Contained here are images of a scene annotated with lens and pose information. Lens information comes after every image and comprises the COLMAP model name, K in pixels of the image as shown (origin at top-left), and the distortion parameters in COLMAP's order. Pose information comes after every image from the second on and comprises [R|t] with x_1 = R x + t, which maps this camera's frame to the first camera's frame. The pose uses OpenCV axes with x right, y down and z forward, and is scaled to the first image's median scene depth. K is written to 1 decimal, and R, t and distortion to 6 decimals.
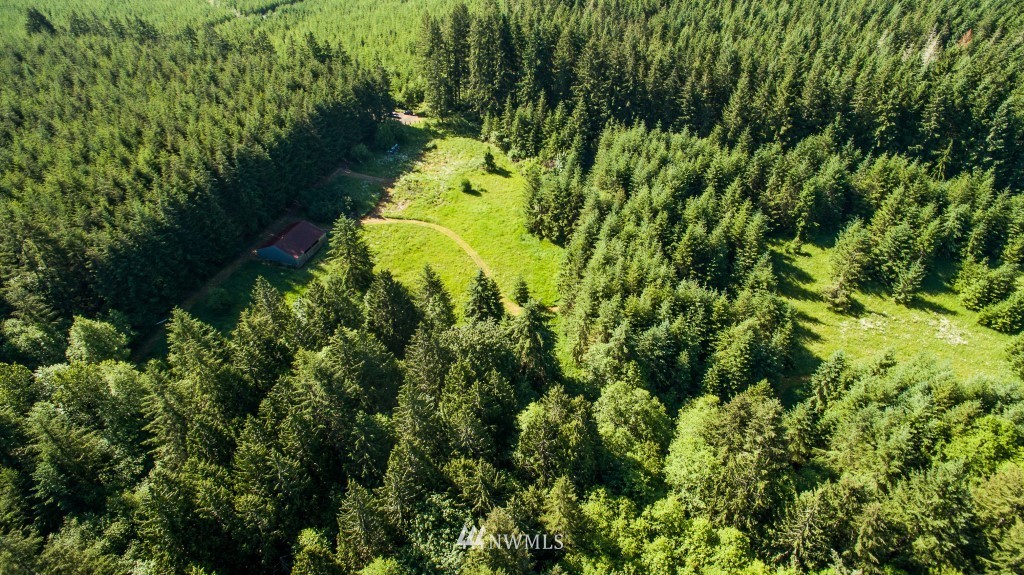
lens RADIAL K [[606.0, 0, 512.0], [0, 606.0, 287.5], [0, 0, 1]] dist [-0.117847, 0.082244]
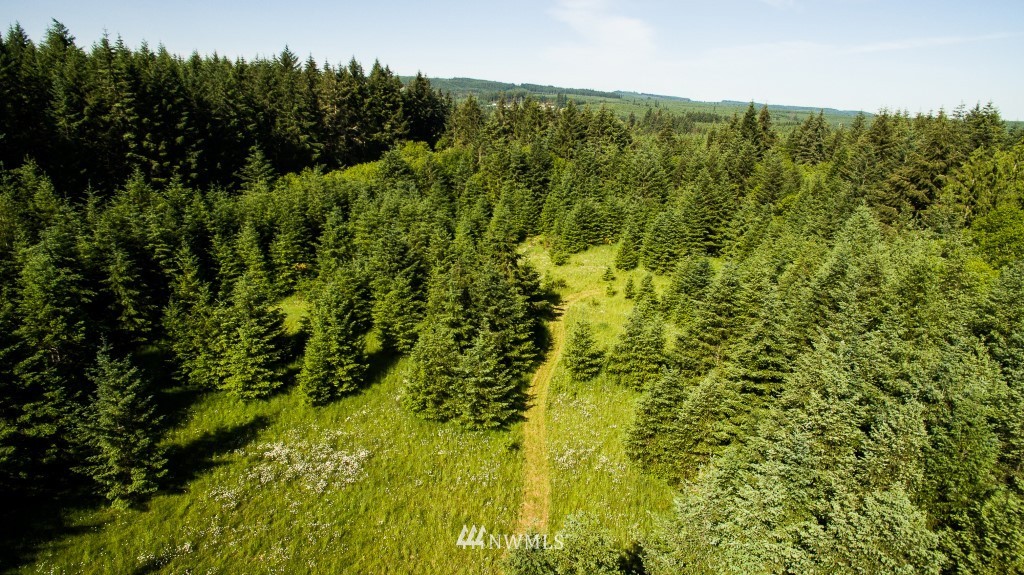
lens RADIAL K [[606.0, 0, 512.0], [0, 606.0, 287.5], [0, 0, 1]] dist [-0.117847, 0.082244]
pose [[0.017490, -0.296740, 0.954798, 0.332842], [0.571301, 0.786669, 0.234022, -0.017511], [-0.820554, 0.541384, 0.183286, 0.588792]]
